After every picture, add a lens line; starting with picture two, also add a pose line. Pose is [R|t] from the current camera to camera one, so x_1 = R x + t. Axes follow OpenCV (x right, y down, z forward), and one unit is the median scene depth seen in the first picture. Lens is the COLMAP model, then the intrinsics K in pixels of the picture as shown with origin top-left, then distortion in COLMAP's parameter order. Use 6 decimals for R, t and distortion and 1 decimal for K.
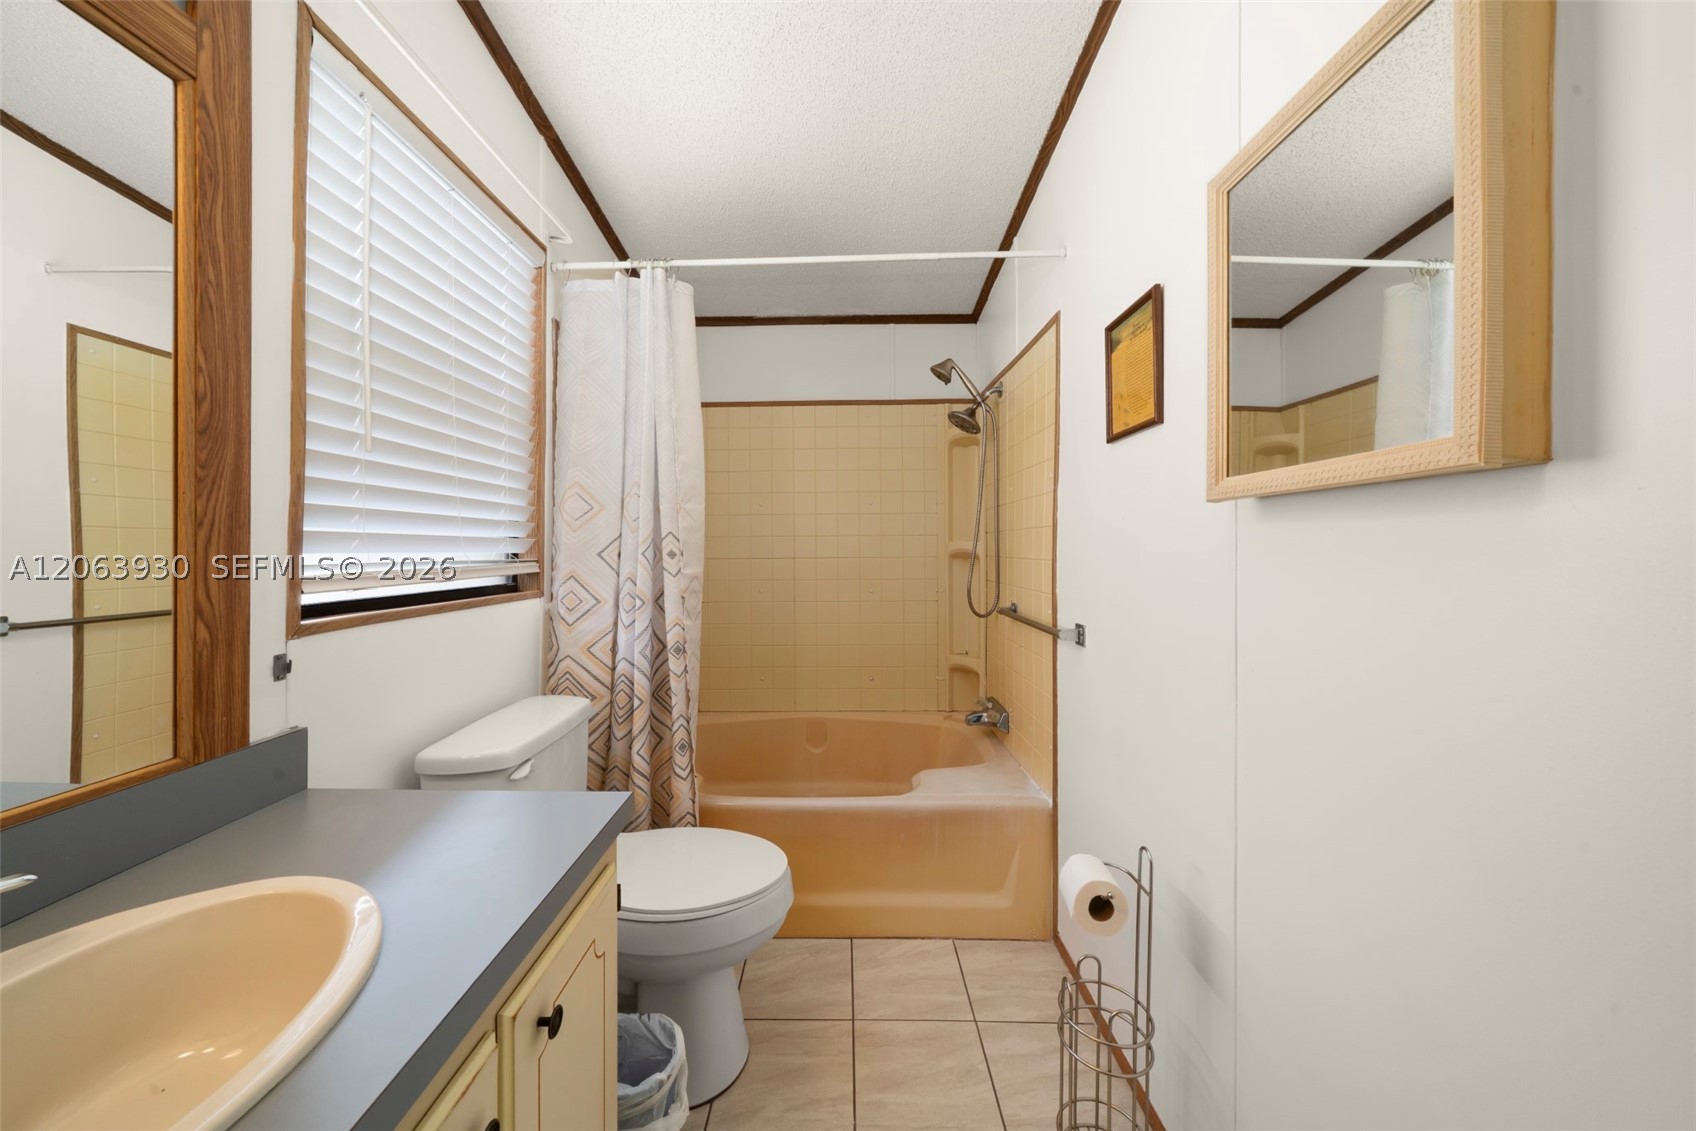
lens RADIAL K [[584.9, 0, 841.0], [0, 584.9, 547.0], [0, 0, 1]] dist [-0.007770, 0.000810]
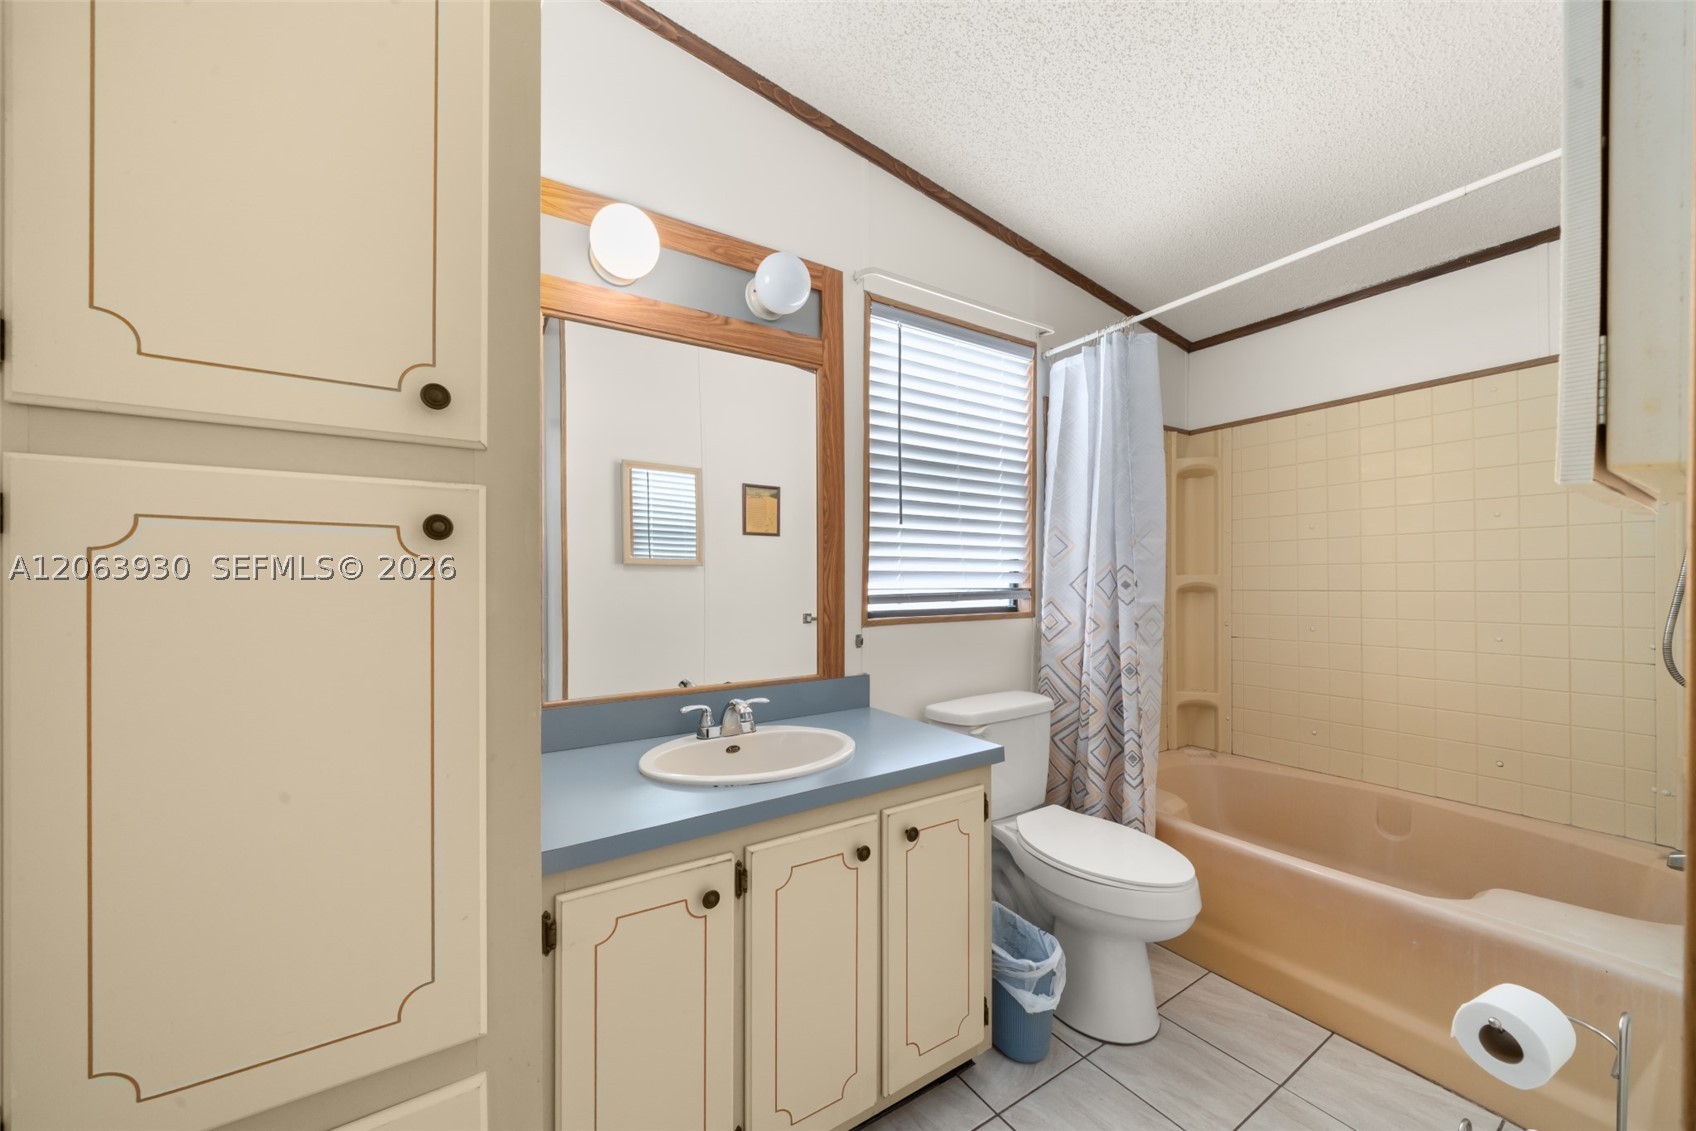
lens RADIAL K [[651.1, 0, 856.5], [0, 651.1, 577.9], [0, 0, 1]] dist [-0.004878, 0.000441]
pose [[0.562432, -0.003494, -0.826836, 0.463813], [0.004910, 0.999988, -0.000885, -0.002260], [0.826829, -0.003562, 0.562442, -0.130818]]
